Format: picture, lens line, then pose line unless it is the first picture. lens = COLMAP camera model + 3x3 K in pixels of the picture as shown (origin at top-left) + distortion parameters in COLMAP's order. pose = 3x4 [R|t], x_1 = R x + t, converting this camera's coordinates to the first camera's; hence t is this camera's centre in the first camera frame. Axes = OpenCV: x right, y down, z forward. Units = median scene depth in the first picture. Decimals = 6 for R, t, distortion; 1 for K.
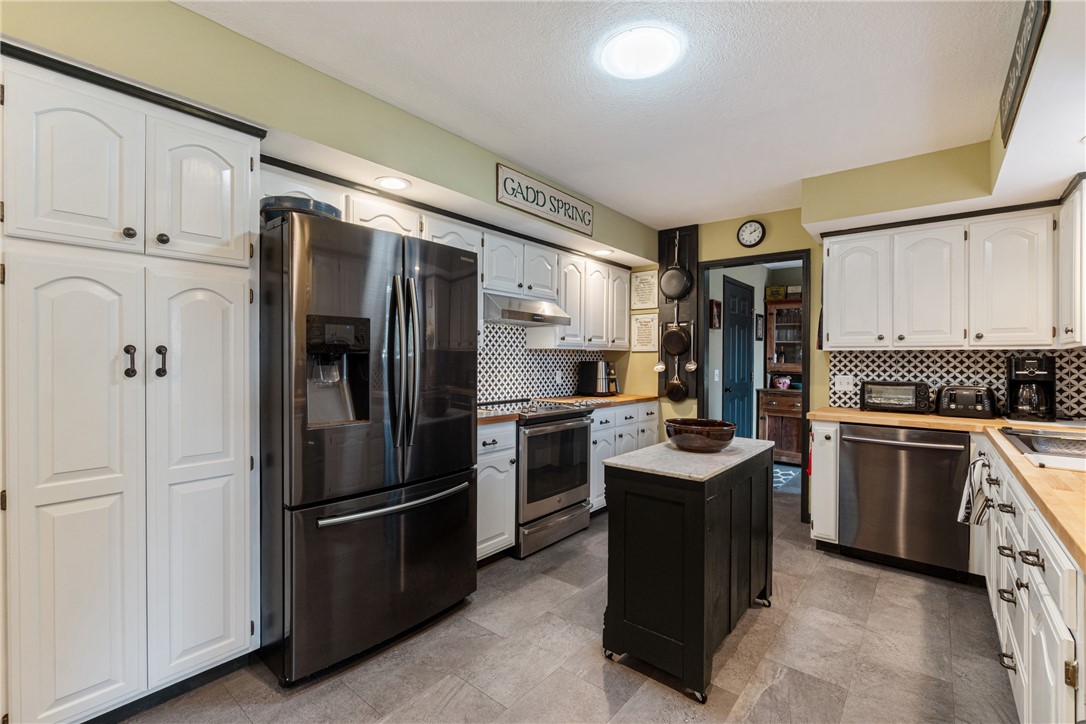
lens RADIAL K [[482.9, 0, 516.3], [0, 482.9, 358.2], [0, 0, 1]] dist [0.019750, 0.000266]
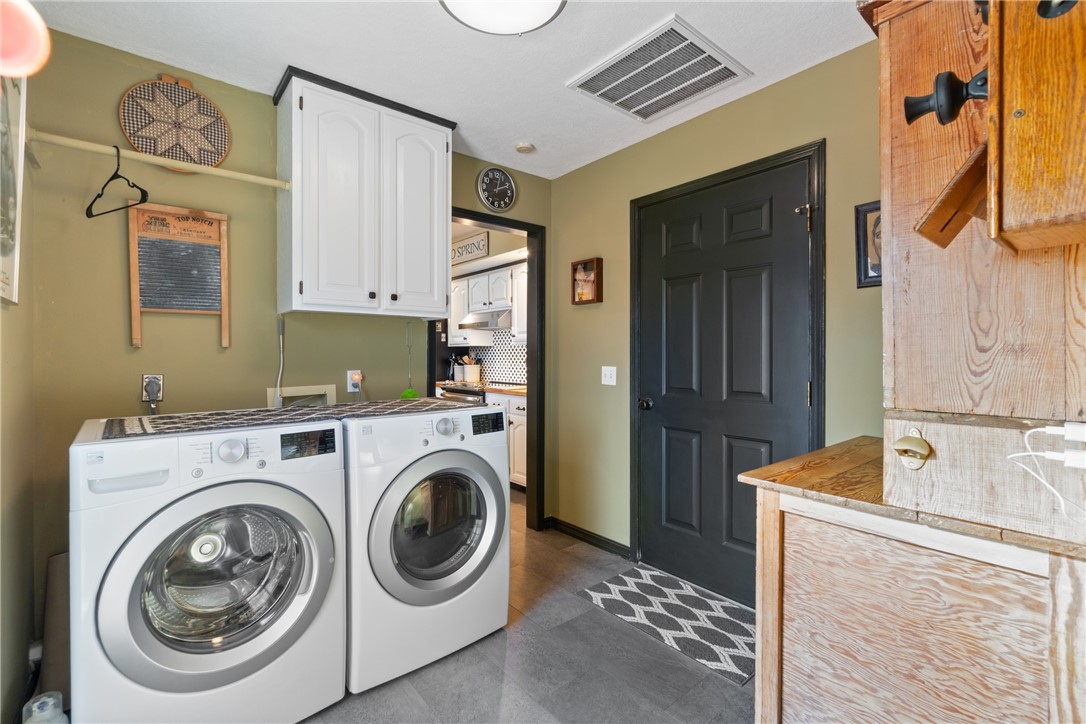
lens RADIAL K [[482.9, 0, 542.6], [0, 482.9, 357.6], [0, 0, 1]] dist [0.019750, 0.000266]
pose [[-0.163201, 0.000817, -0.986592, 1.382982], [0.006021, 0.999982, -0.000168, 0.015902], [0.986574, -0.005968, -0.163203, 1.351016]]
